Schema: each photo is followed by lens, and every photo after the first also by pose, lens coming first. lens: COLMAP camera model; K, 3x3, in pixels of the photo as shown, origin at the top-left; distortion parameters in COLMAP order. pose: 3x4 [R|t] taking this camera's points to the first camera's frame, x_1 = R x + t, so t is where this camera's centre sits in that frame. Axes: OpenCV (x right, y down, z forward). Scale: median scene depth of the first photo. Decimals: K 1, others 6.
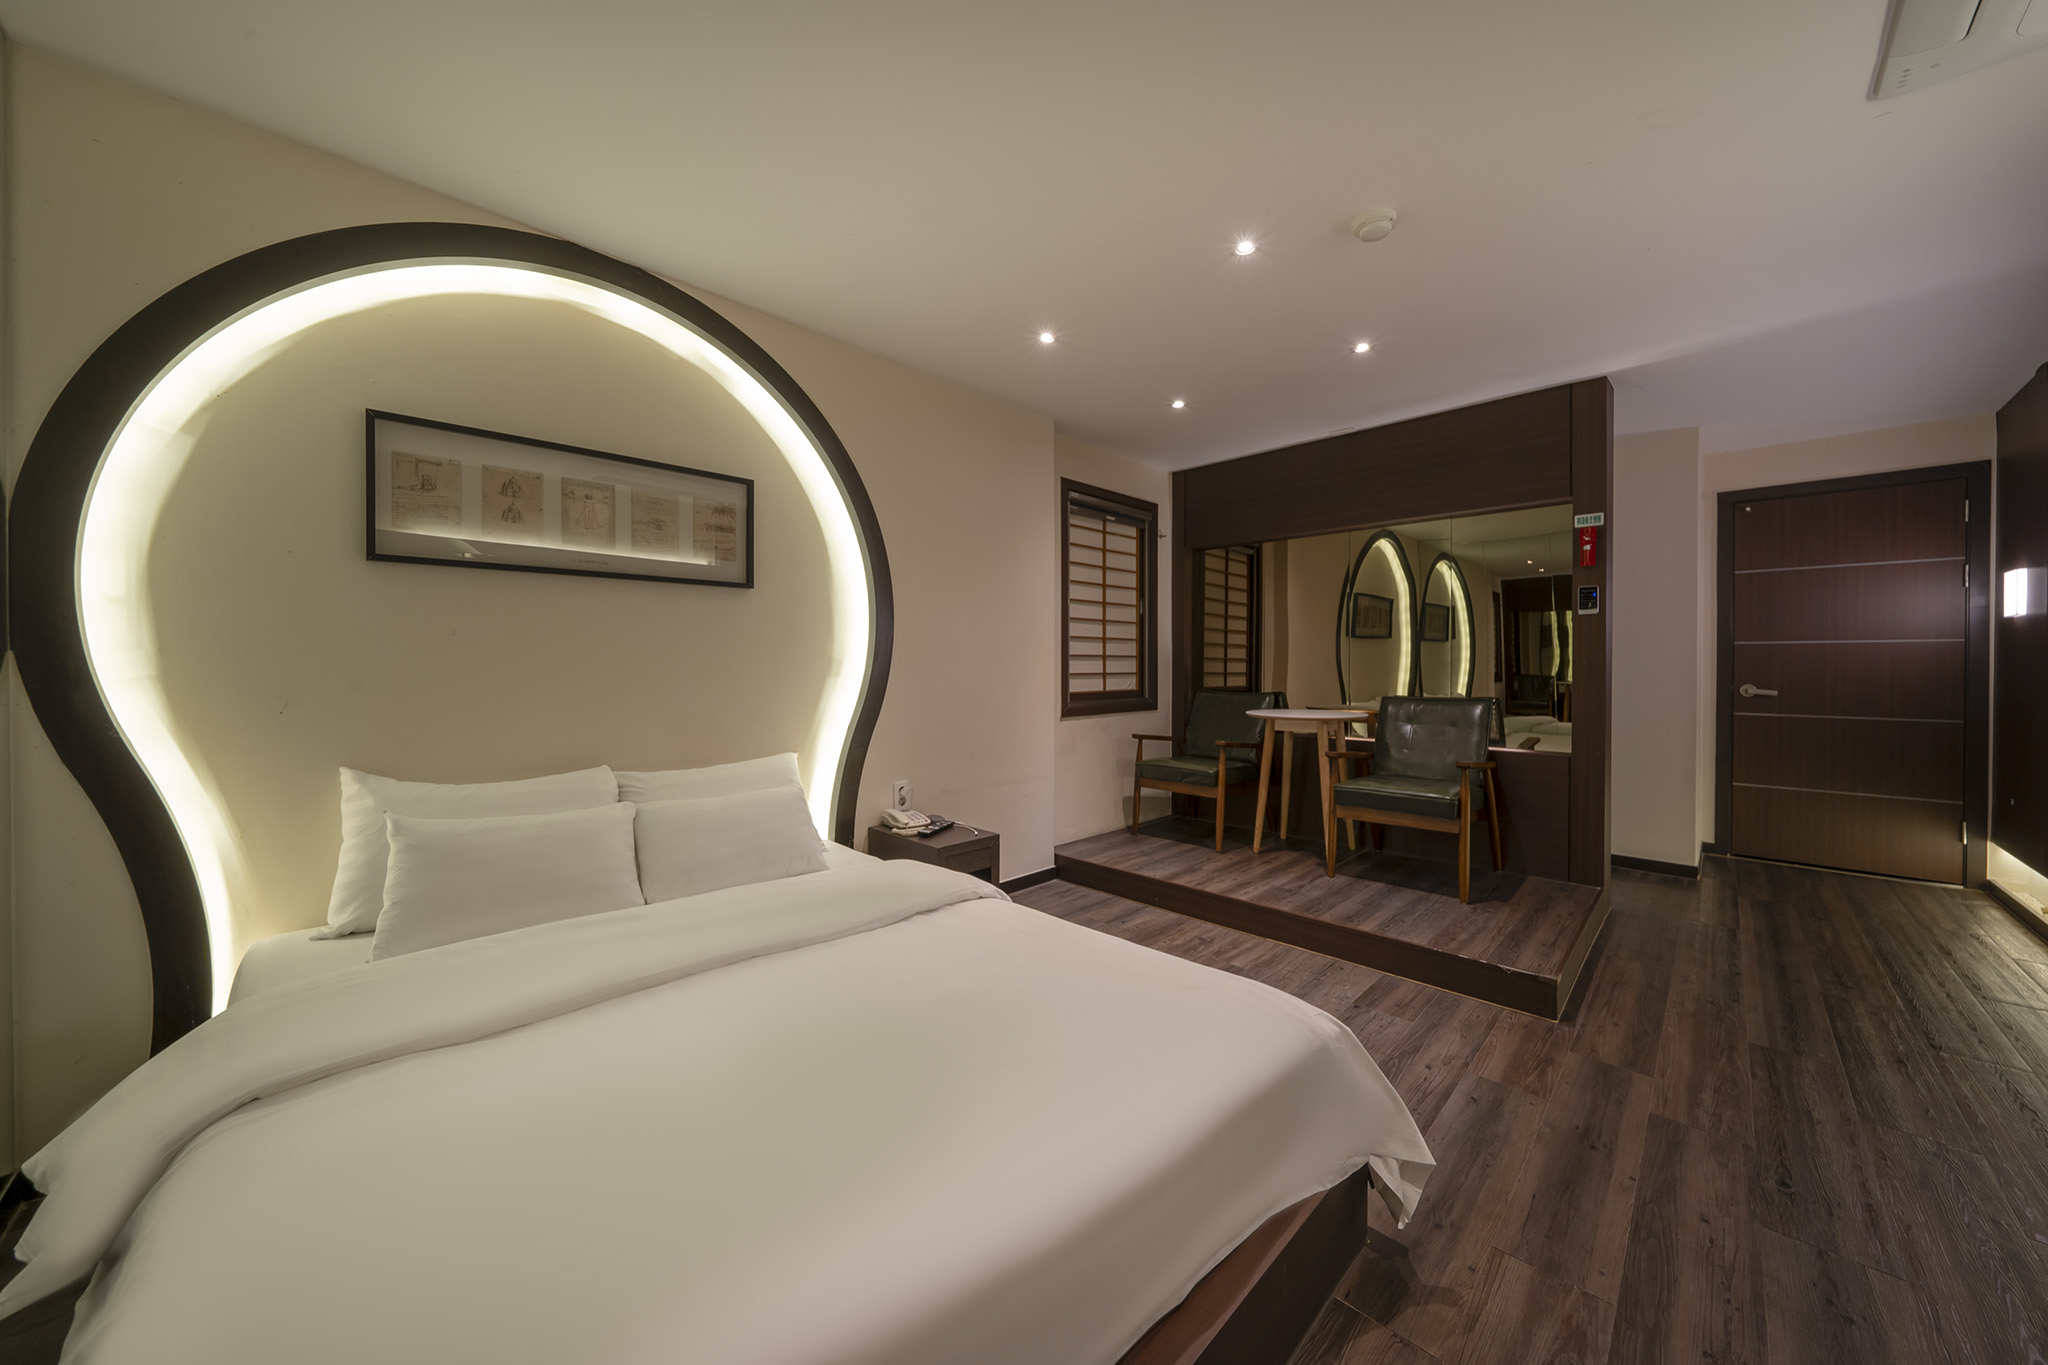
lens RADIAL K [[710.4, 0, 1035.3], [0, 710.4, 672.7], [0, 0, 1]] dist [-0.006216, -0.000085]
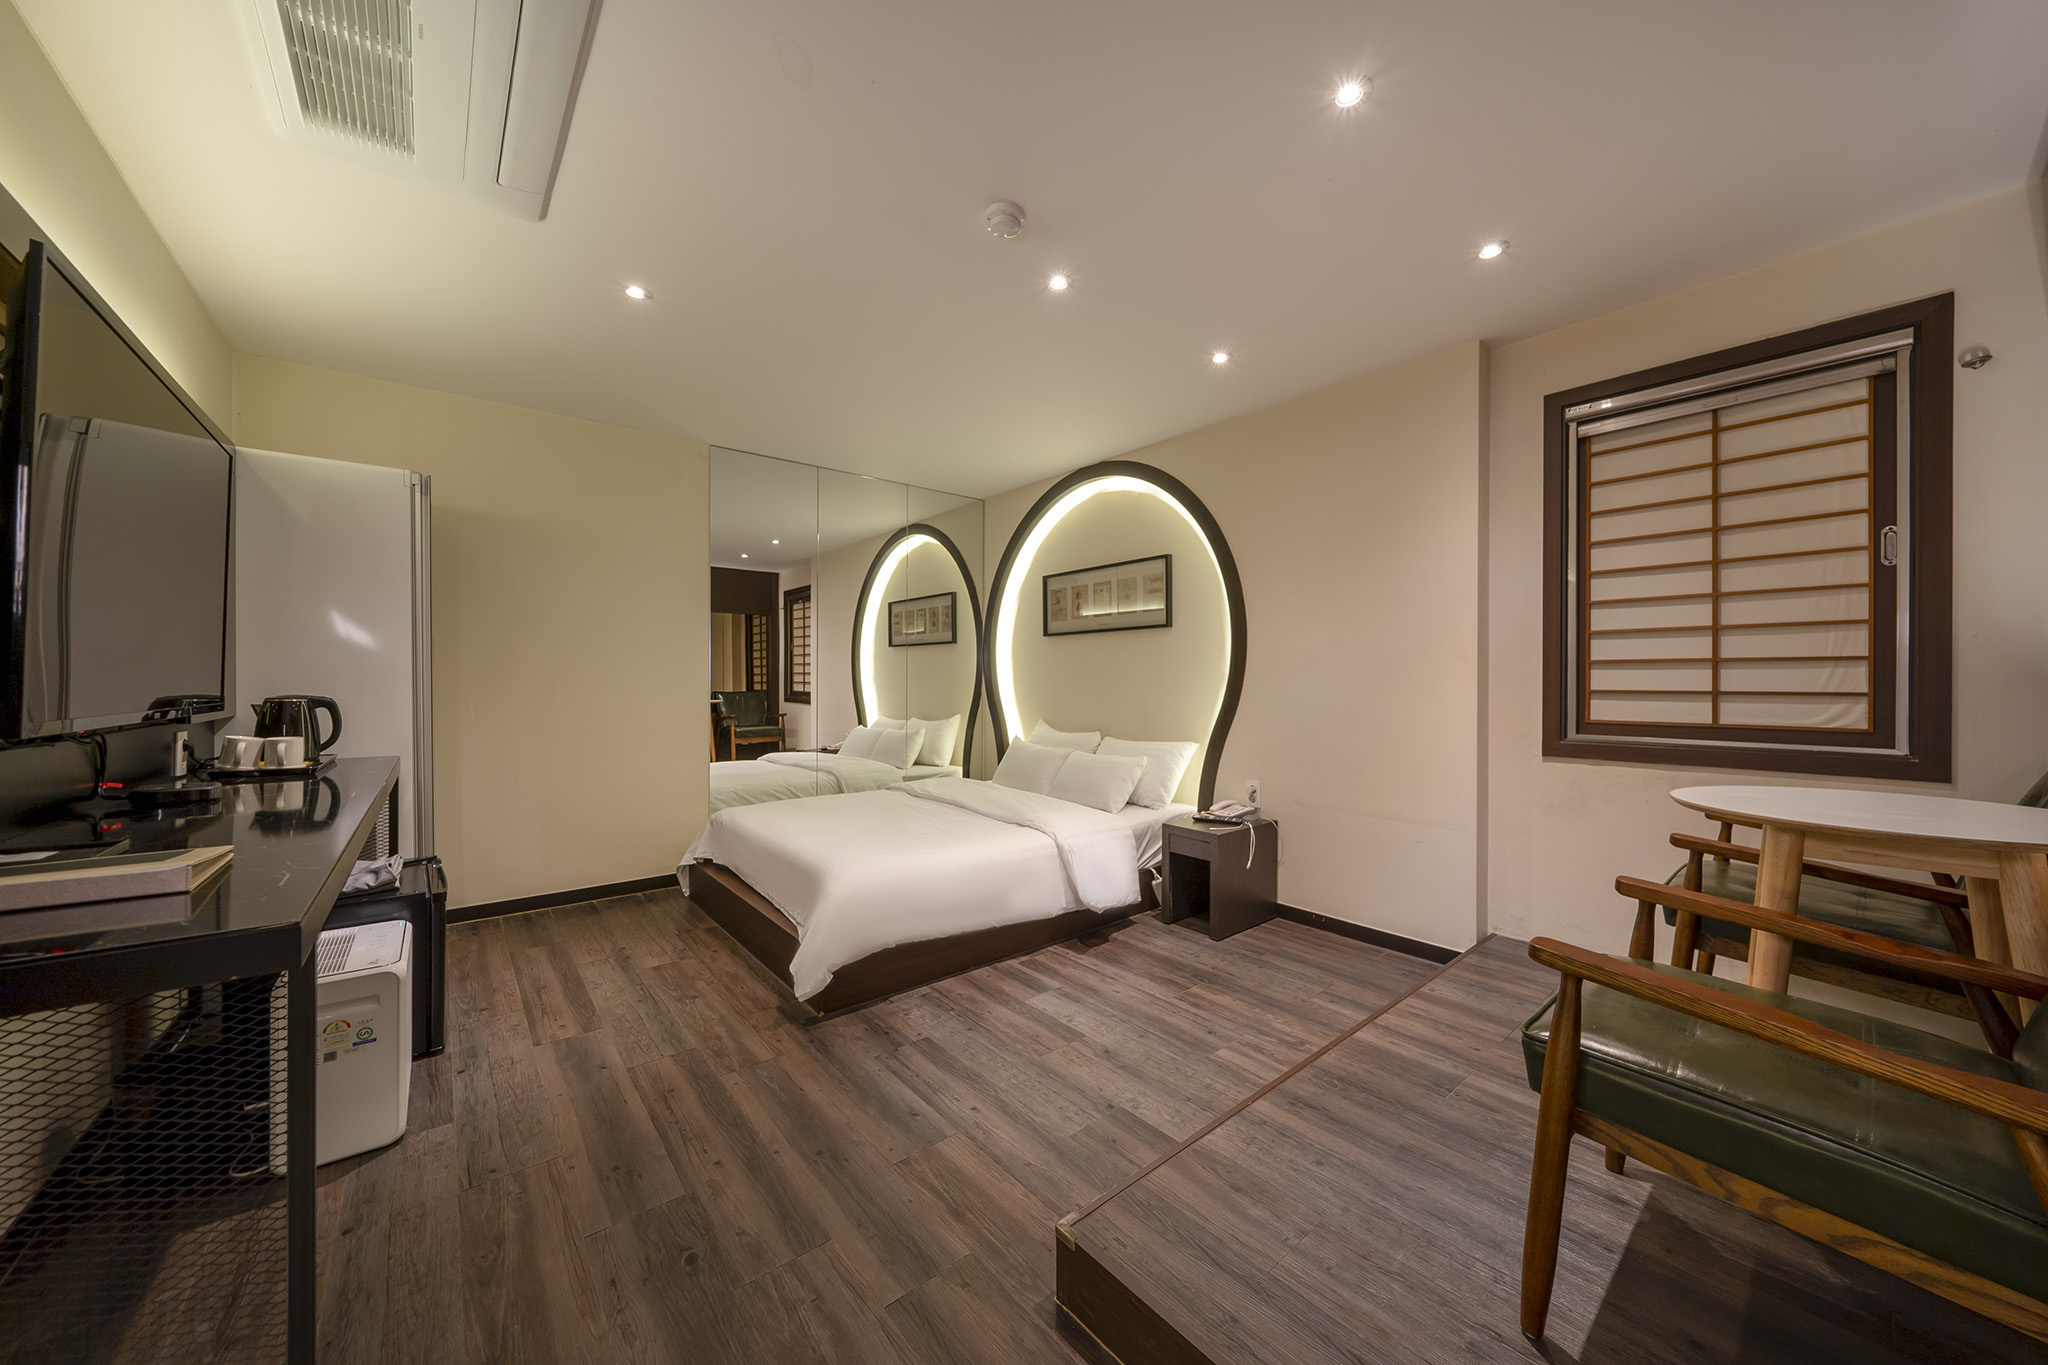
lens RADIAL K [[701.1, 0, 1035.8], [0, 701.1, 682.9], [0, 0, 1]] dist [-0.005587, 0.000133]
pose [[-0.092883, 0.003131, -0.995672, 1.182524], [-0.010767, 0.999933, 0.004149, -0.004838], [0.995619, 0.011106, -0.092843, 0.938994]]
